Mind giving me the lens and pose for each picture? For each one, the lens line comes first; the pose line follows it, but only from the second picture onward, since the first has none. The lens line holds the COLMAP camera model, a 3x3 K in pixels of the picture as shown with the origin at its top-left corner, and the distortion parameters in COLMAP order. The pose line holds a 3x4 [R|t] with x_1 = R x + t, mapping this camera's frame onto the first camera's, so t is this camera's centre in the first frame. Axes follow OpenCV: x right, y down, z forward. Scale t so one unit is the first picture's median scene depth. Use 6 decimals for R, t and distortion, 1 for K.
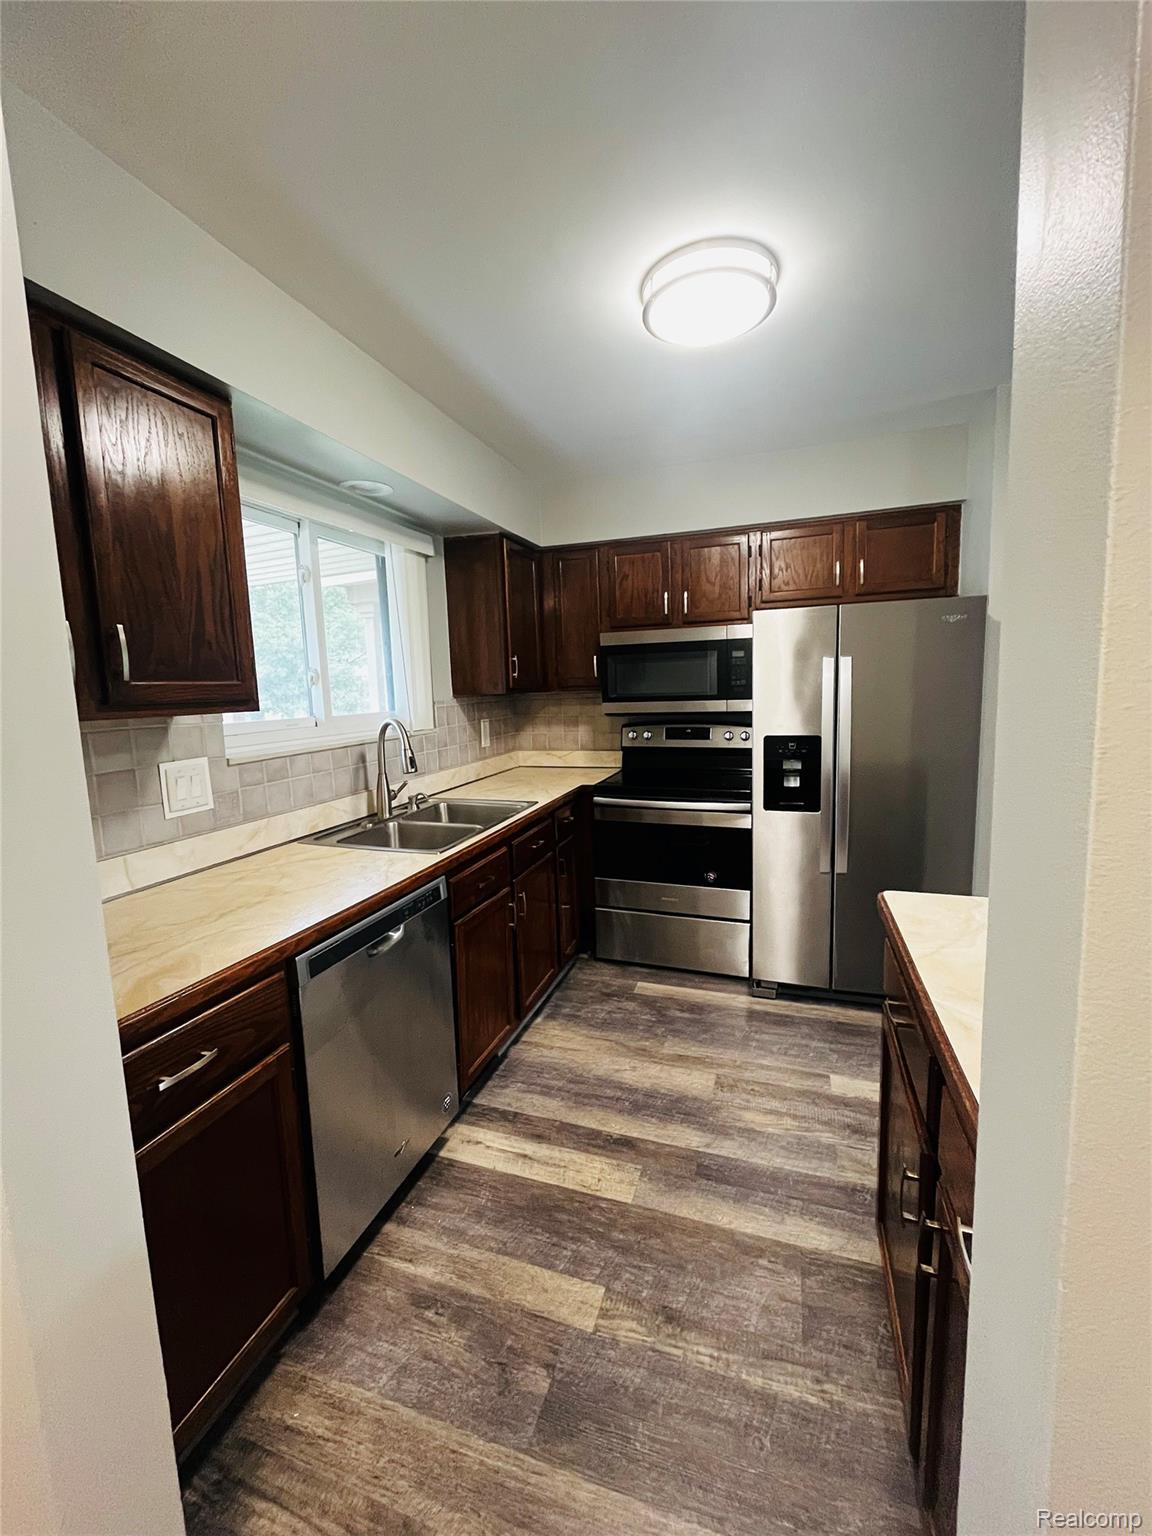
lens RADIAL K [[626.4, 0, 579.3], [0, 626.4, 761.3], [0, 0, 1]] dist [0.002651, -0.000311]
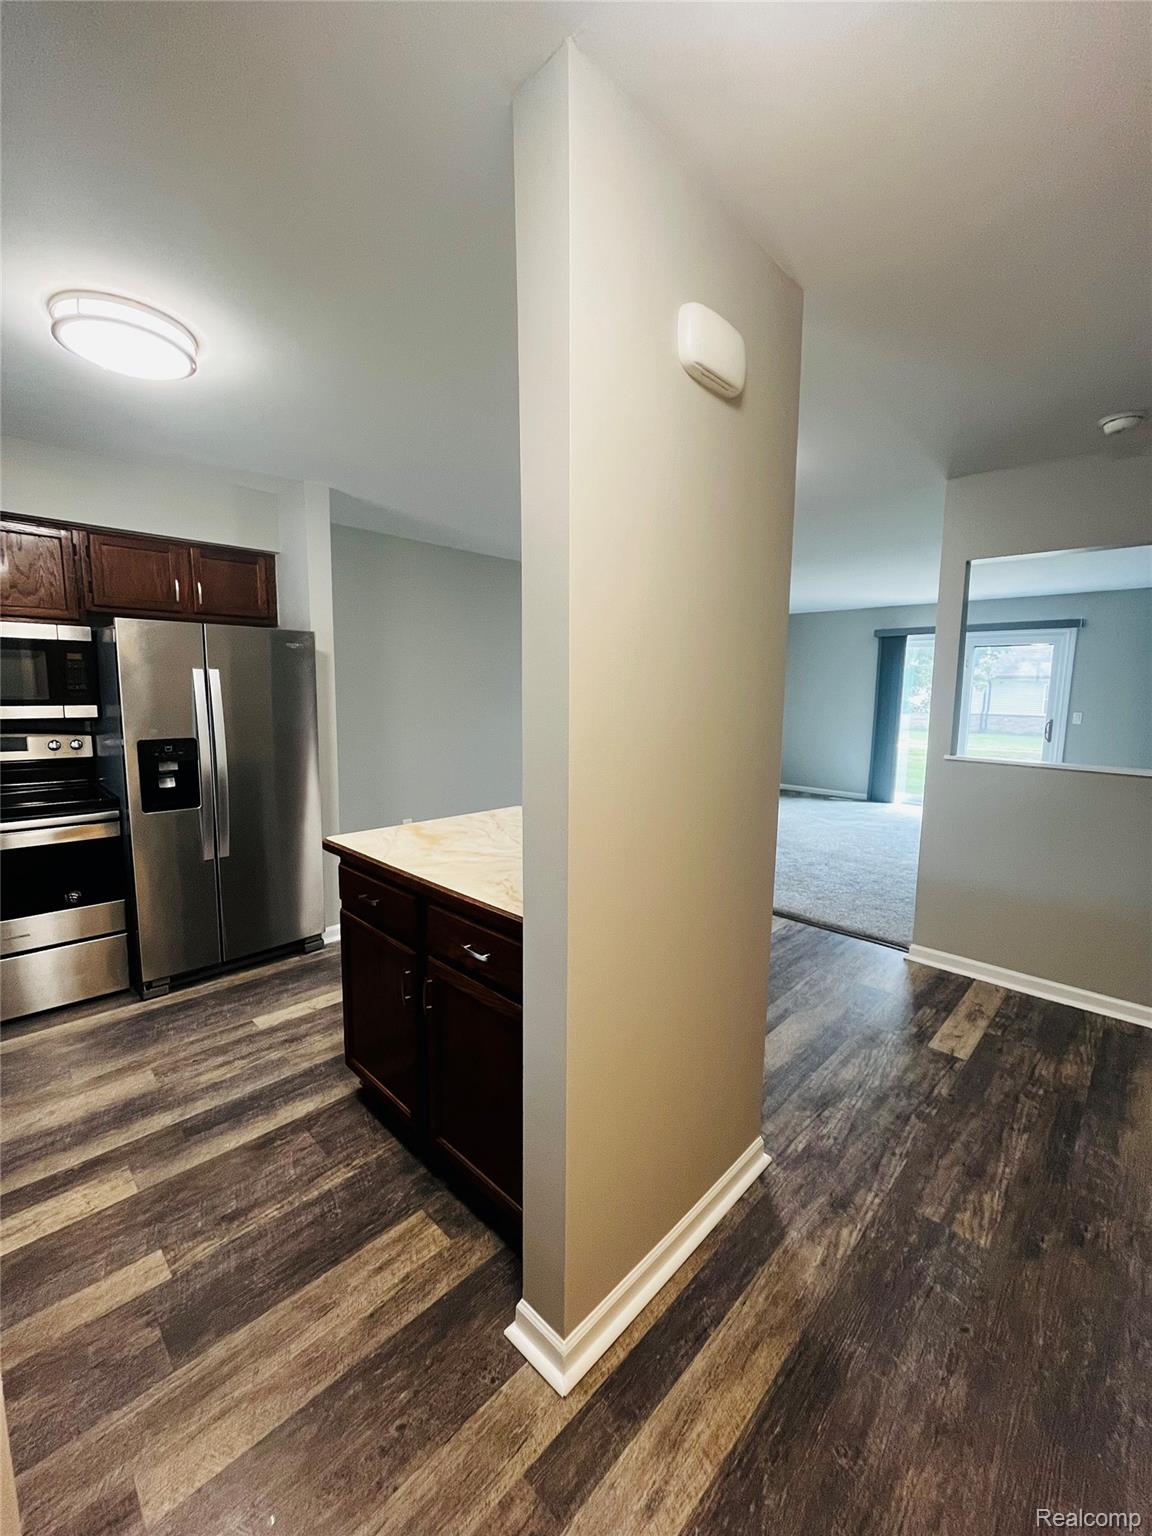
lens RADIAL K [[626.4, 0, 584.2], [0, 626.4, 764.3], [0, 0, 1]] dist [0.002651, -0.000311]
pose [[0.420618, -0.071108, 0.904447, -0.347510], [0.081247, 0.995870, 0.040512, 0.016189], [-0.903592, 0.056444, 0.424658, -0.098162]]
